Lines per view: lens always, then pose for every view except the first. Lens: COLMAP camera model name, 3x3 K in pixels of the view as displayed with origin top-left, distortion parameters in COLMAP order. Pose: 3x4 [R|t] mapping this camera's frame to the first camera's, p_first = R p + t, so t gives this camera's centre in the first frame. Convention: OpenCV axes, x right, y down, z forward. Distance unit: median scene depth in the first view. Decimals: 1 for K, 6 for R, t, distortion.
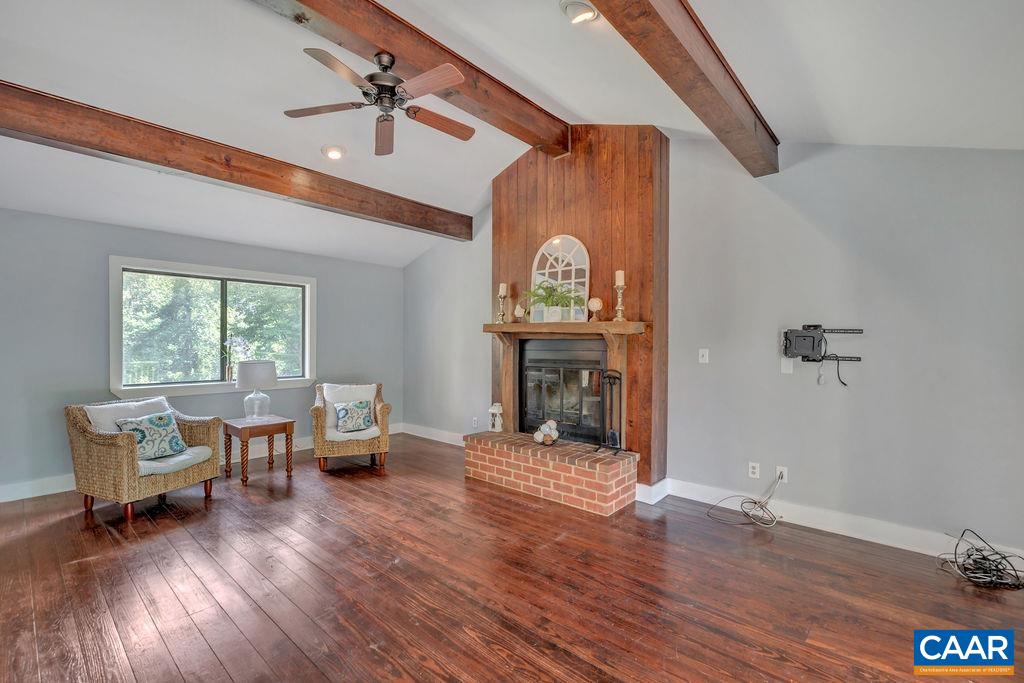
lens RADIAL K [[445.2, 0, 507.6], [0, 445.2, 346.1], [0, 0, 1]] dist [0.003273, -0.000621]
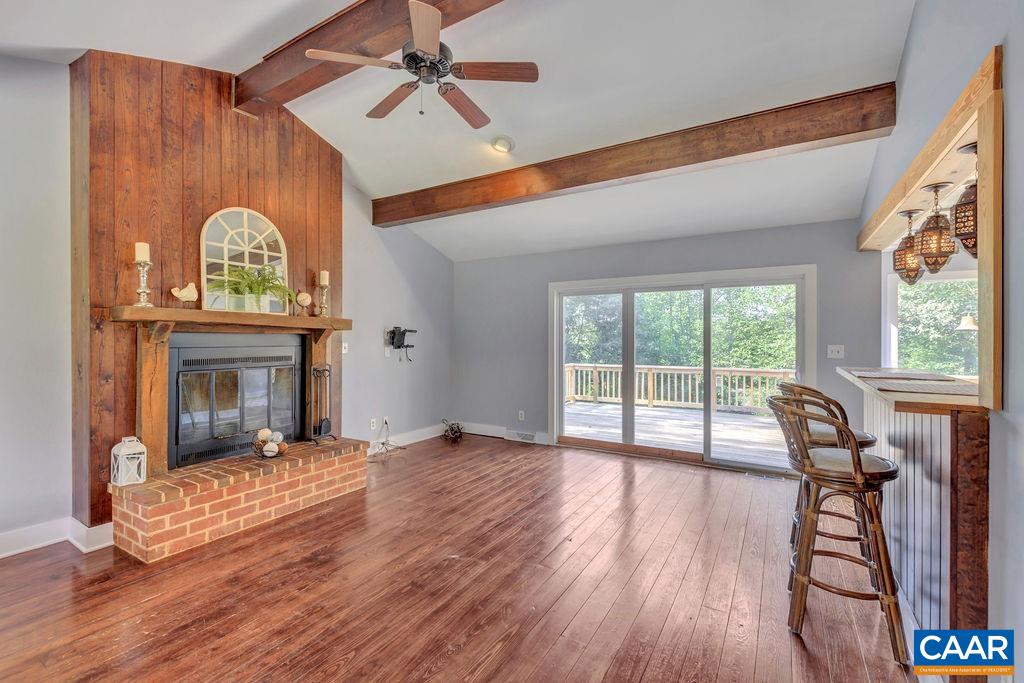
lens RADIAL K [[445.2, 0, 512.1], [0, 445.2, 337.5], [0, 0, 1]] dist [0.003273, -0.000621]
pose [[-0.179545, -0.001404, 0.983749, -0.868588], [0.003631, 0.999991, 0.002090, -0.008045], [-0.983743, 0.003947, -0.179538, 0.725659]]
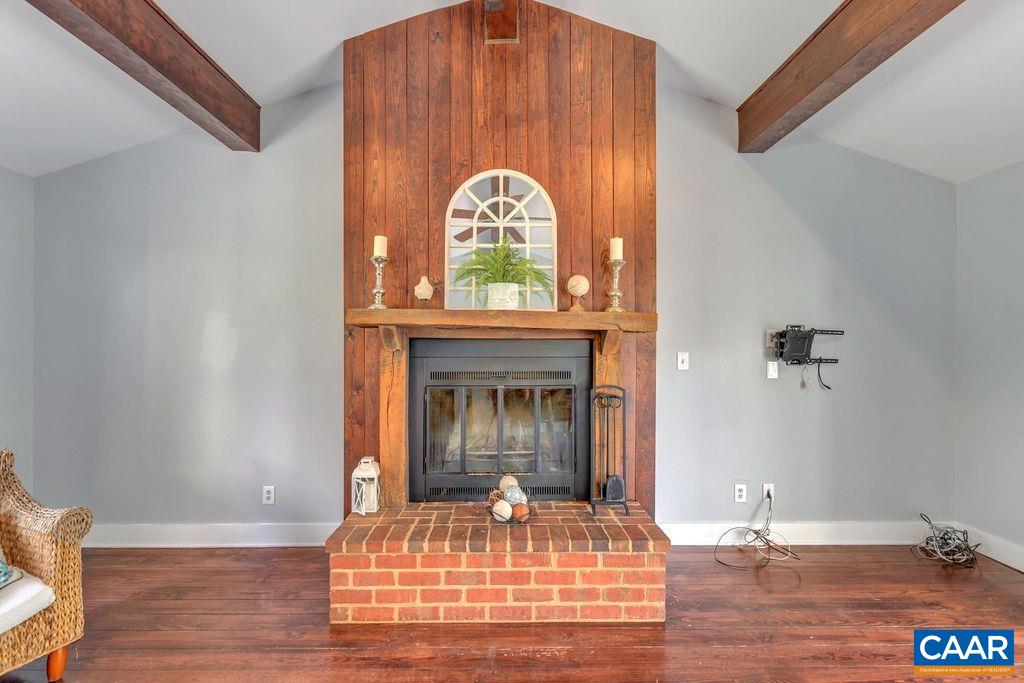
lens RADIAL K [[445.2, 0, 511.0], [0, 445.2, 346.4], [0, 0, 1]] dist [0.003273, -0.000621]
pose [[0.738760, -0.001533, 0.673967, -0.312894], [0.006283, 0.999970, -0.004612, -0.002339], [-0.673940, 0.007641, 0.738747, 0.592493]]
